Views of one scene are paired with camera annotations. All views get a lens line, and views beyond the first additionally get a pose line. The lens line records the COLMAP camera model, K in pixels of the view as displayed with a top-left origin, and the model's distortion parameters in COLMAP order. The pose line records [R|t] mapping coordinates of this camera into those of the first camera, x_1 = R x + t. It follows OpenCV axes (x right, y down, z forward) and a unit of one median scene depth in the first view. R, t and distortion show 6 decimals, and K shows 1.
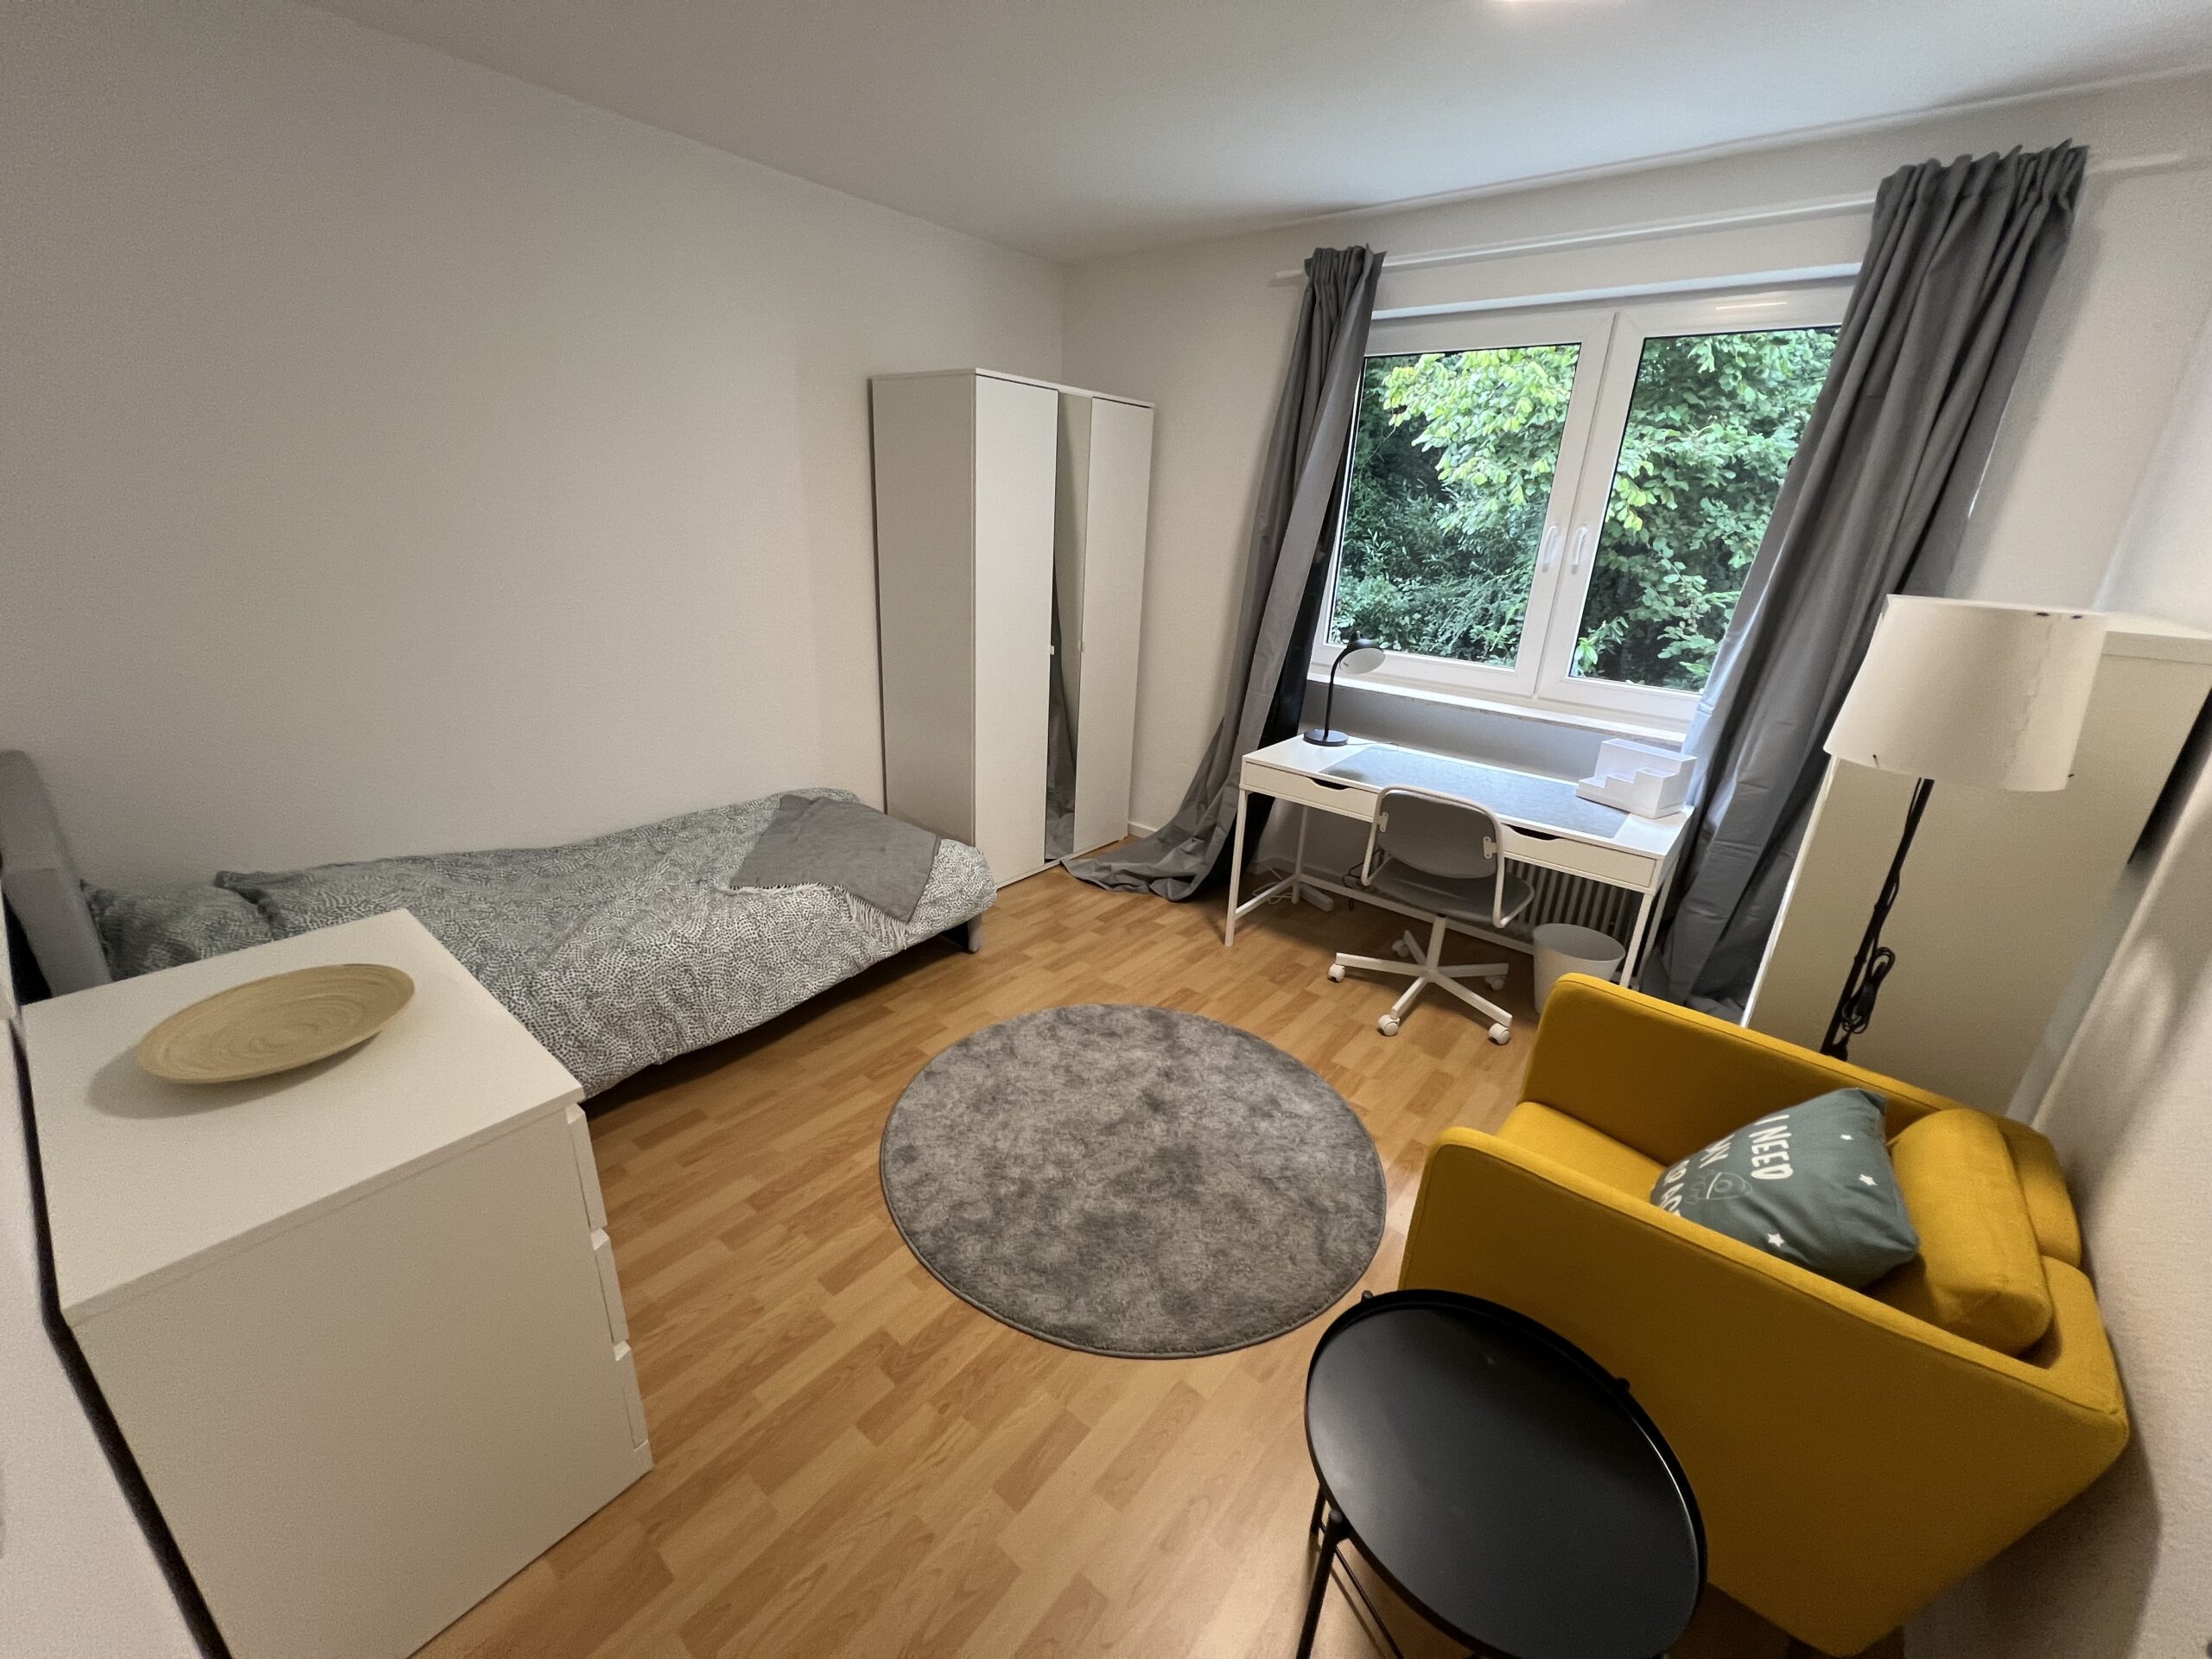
lens RADIAL K [[883.9, 0, 1098.7], [0, 883.9, 826.0], [0, 0, 1]] dist [-0.000585, 0.000303]
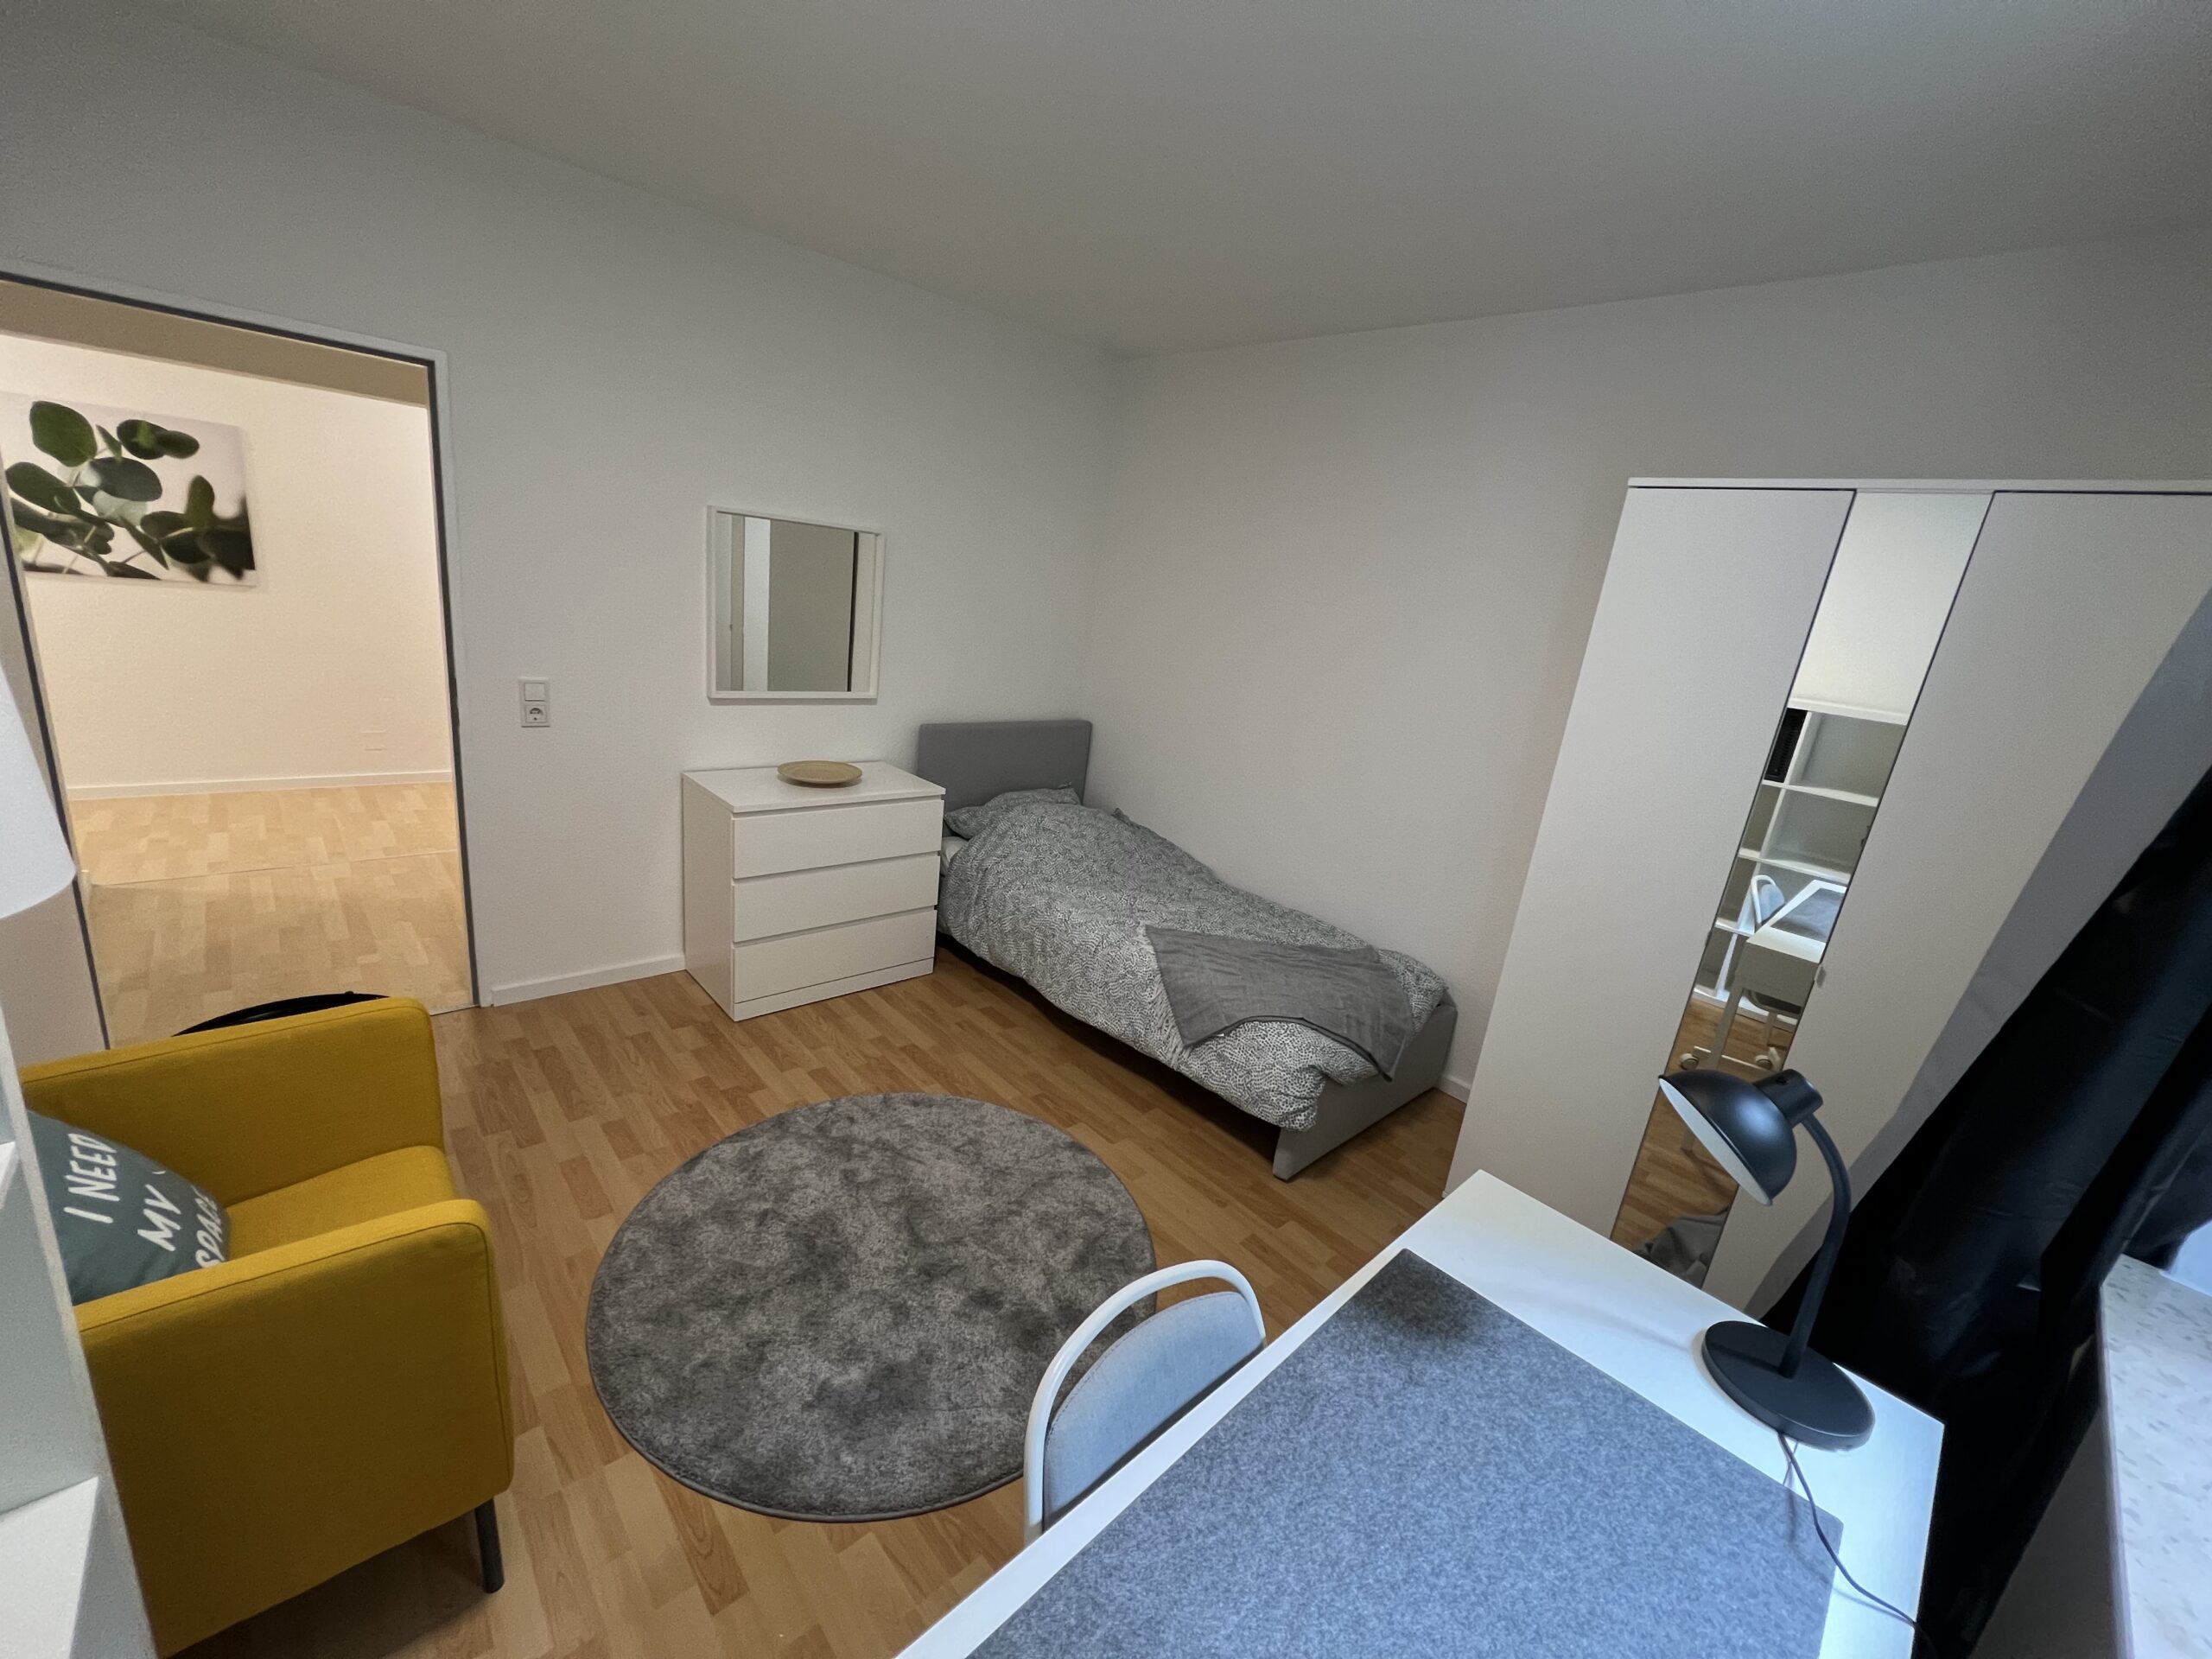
lens RADIAL K [[883.9, 0, 1099.7], [0, 883.9, 831.0], [0, 0, 1]] dist [-0.000585, 0.000303]
pose [[-0.130952, 0.214240, -0.967963, 0.773121], [-0.451528, 0.856336, 0.250620, -0.332643], [0.882595, 0.469882, -0.015404, 0.954926]]
